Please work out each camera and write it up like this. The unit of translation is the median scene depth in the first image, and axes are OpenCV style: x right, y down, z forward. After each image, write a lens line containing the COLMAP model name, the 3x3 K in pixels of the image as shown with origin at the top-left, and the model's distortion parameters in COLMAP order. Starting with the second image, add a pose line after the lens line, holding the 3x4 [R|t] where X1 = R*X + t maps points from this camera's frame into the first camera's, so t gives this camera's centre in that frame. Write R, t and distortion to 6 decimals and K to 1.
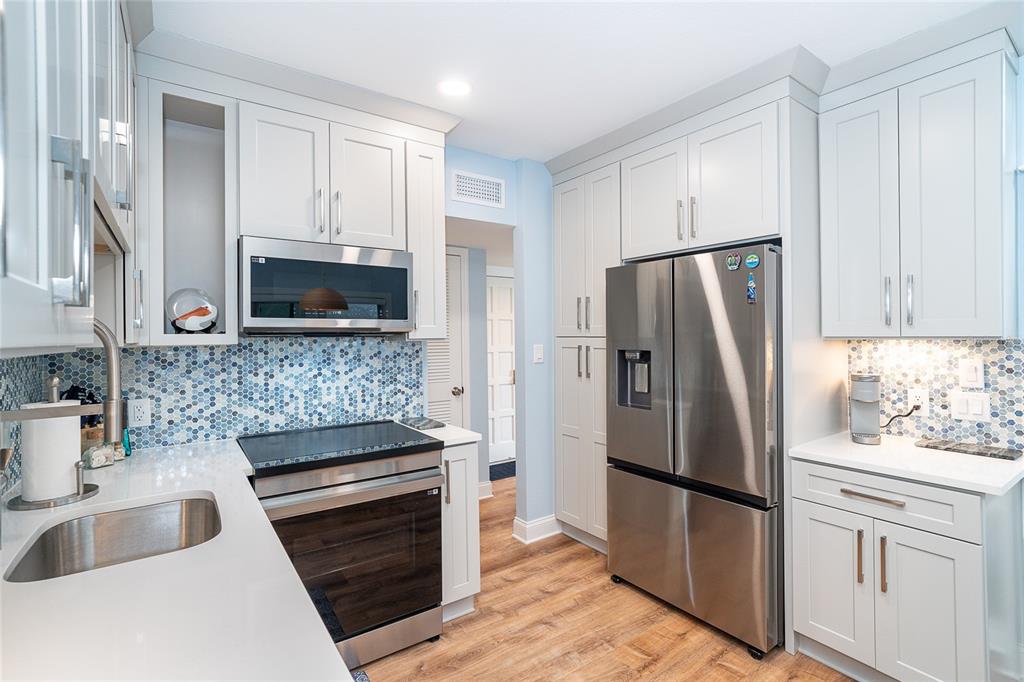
lens RADIAL K [[474.9, 0, 593.6], [0, 474.9, 337.7], [0, 0, 1]] dist [-0.014093, 0.003943]
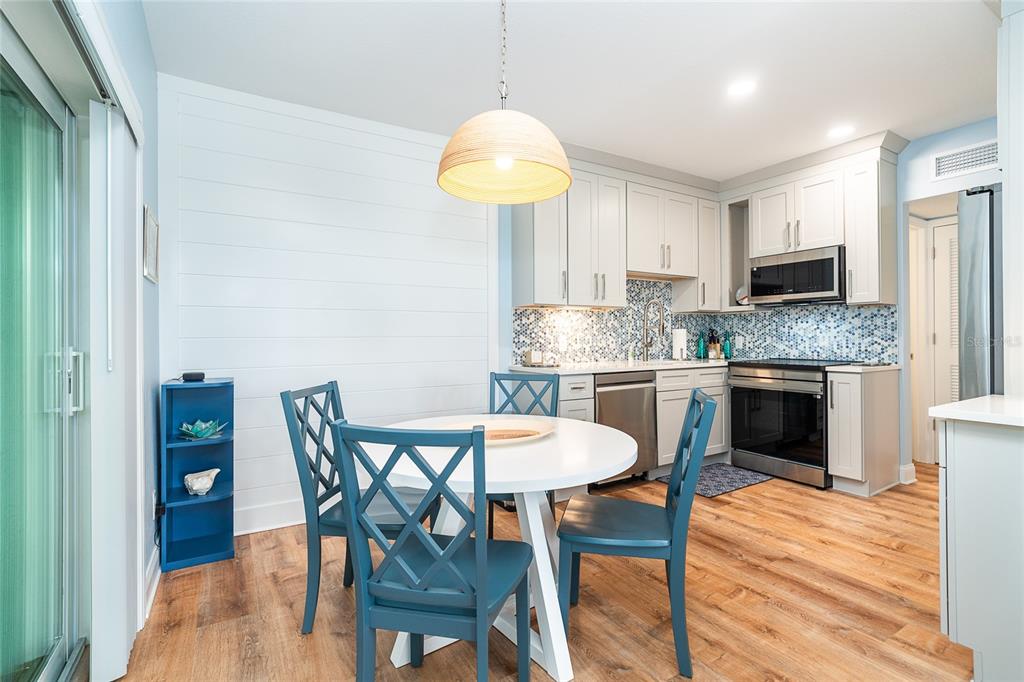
lens RADIAL K [[474.9, 0, 519.9], [0, 474.9, 331.5], [0, 0, 1]] dist [-0.014093, 0.003943]
pose [[-0.069946, 0.005384, -0.997536, 1.192199], [0.017037, 0.999846, 0.004202, 0.068850], [0.997405, -0.016701, -0.070027, 0.090440]]
